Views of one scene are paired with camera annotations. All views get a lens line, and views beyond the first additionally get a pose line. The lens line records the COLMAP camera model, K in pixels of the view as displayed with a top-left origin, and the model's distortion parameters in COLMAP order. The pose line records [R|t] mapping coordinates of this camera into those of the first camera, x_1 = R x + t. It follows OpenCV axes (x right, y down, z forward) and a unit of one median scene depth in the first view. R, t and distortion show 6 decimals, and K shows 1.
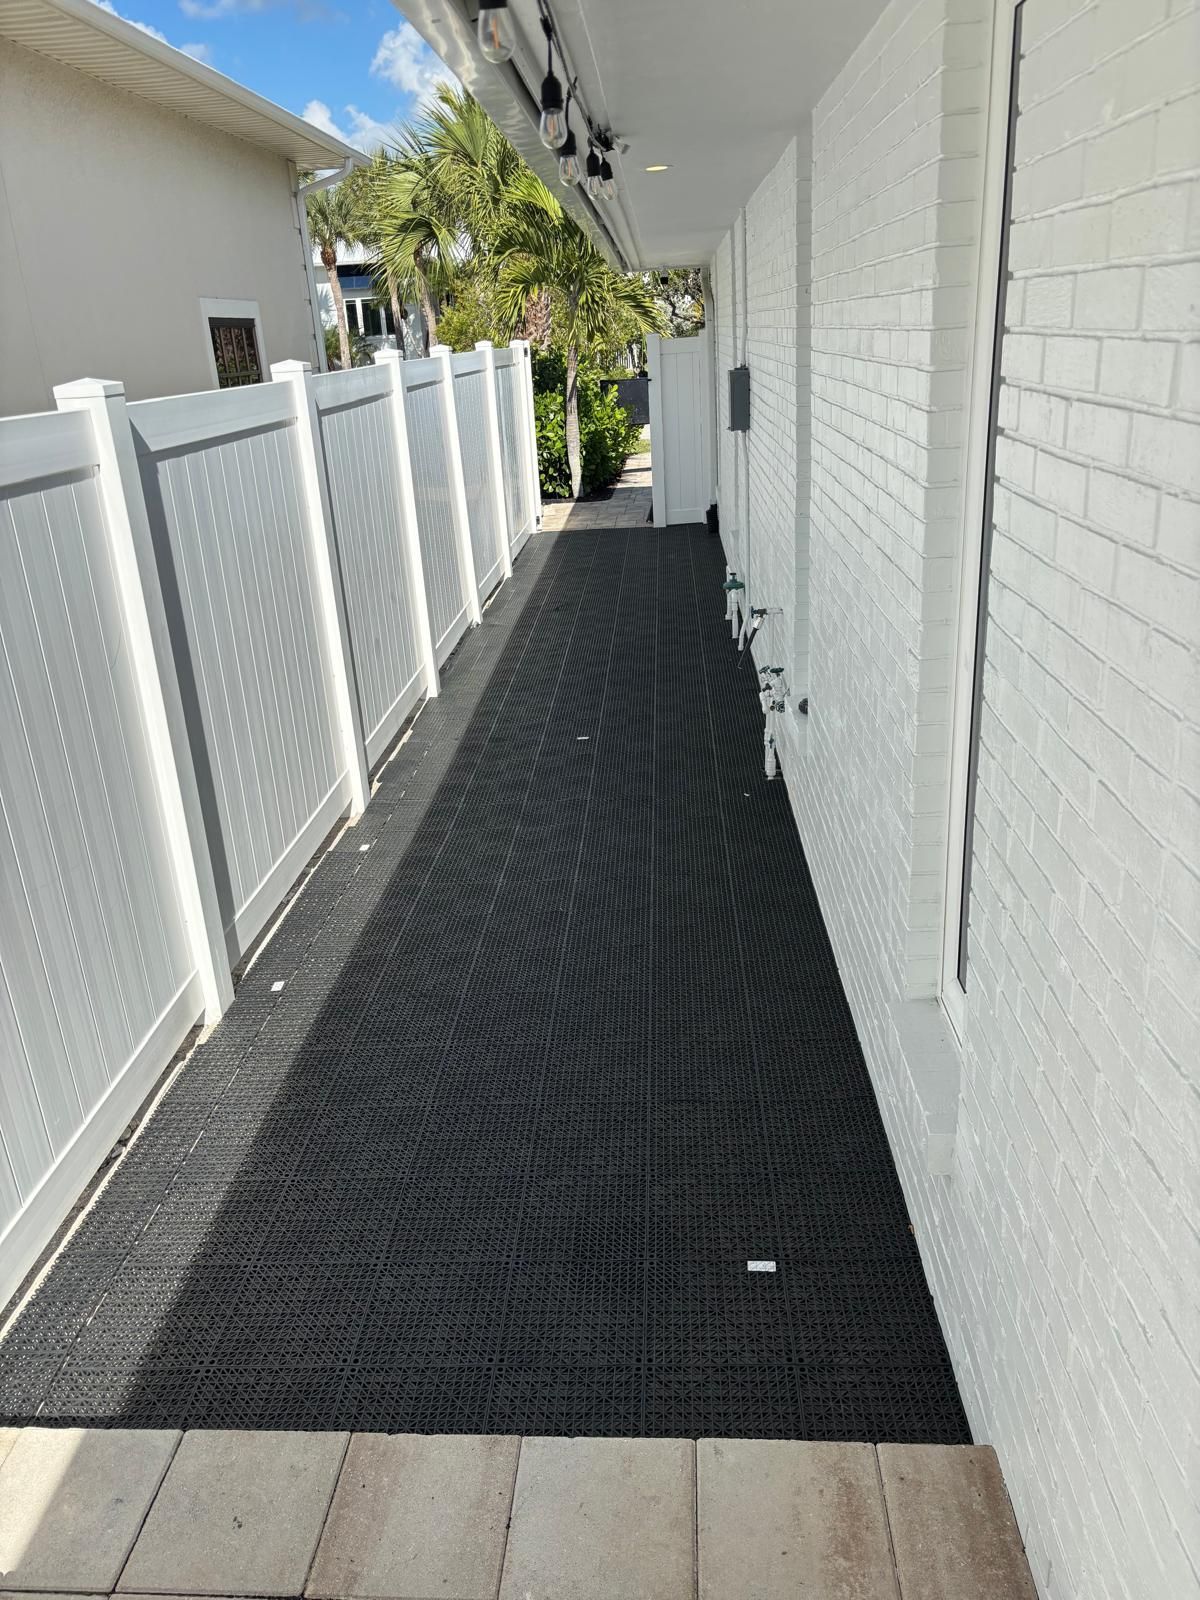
lens RADIAL K [[1178.5, 0, 600.0], [0, 1178.5, 800.0], [0, 0, 1]] dist [-0.001317, -0.008076]
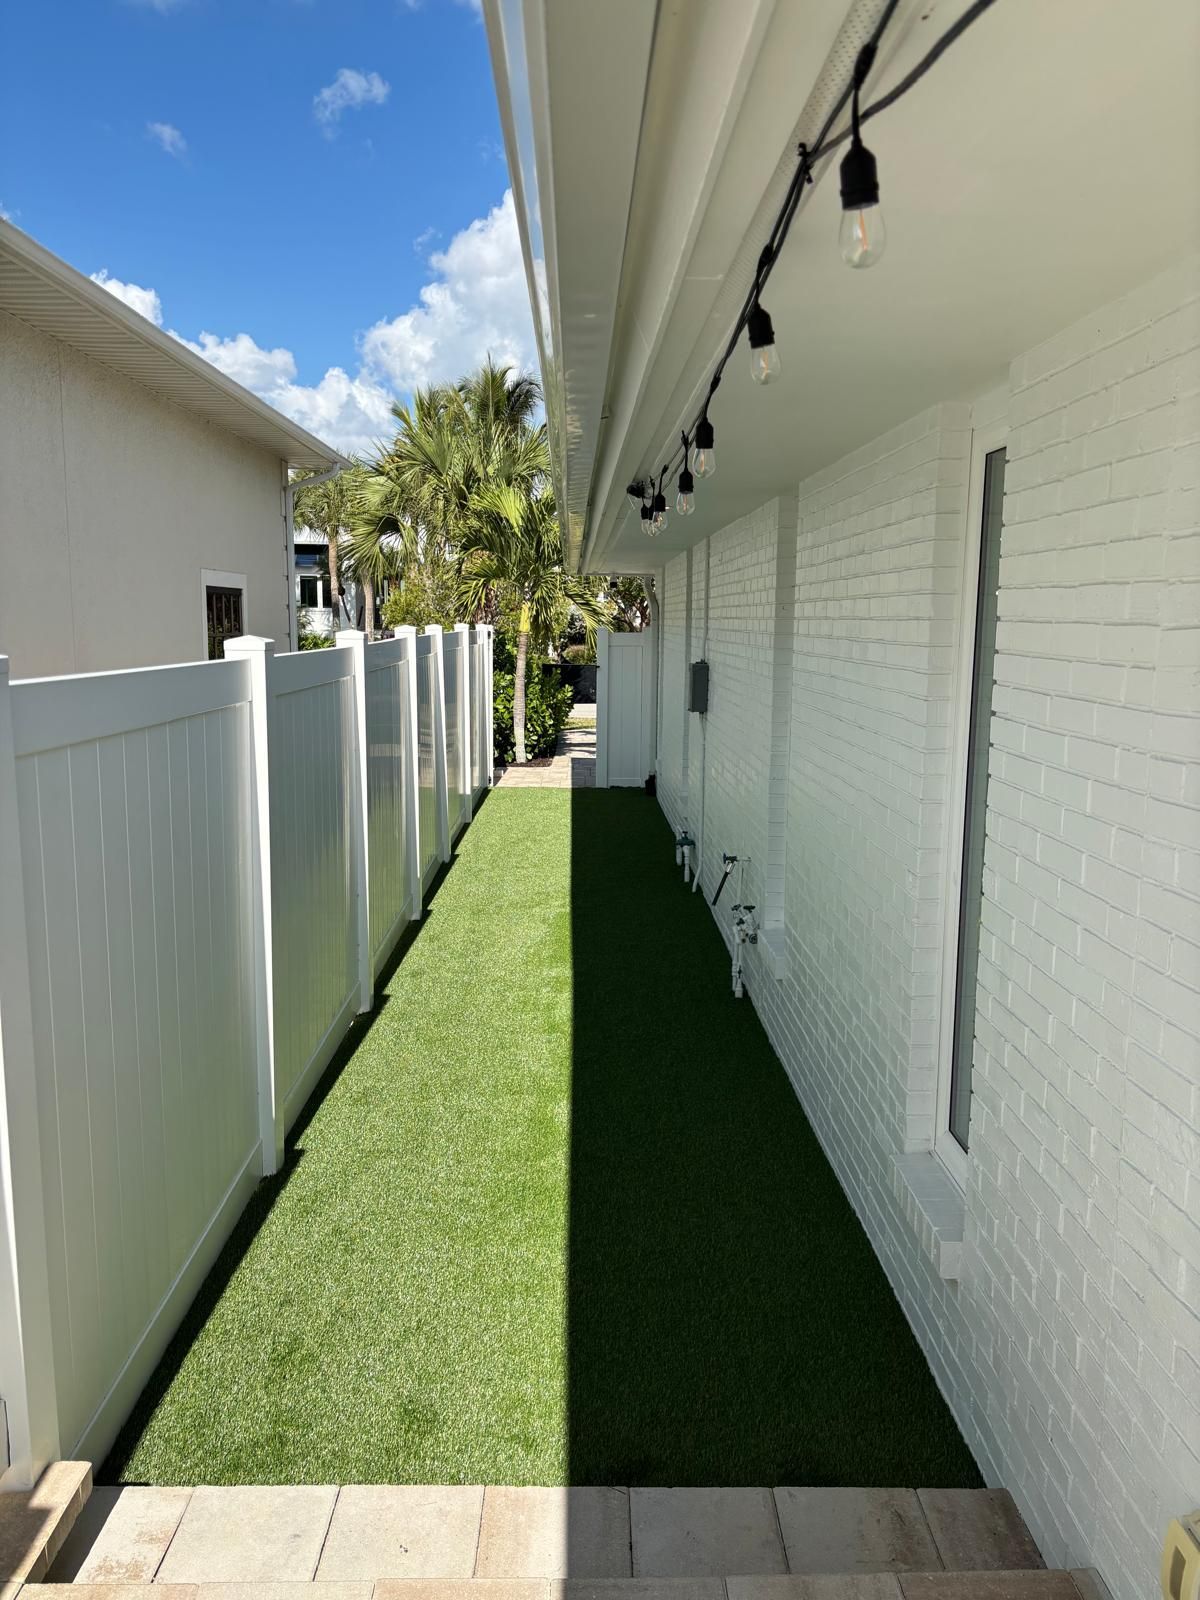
lens RADIAL K [[1164.4, 0, 600.0], [0, 1164.4, 800.0], [0, 0, 1]] dist [0.040061, -0.073092]
pose [[0.994871, 0.056159, 0.084128, -0.096911], [-0.035796, 0.973366, -0.226444, 0.051584], [-0.094604, 0.222271, 0.970384, -0.132123]]
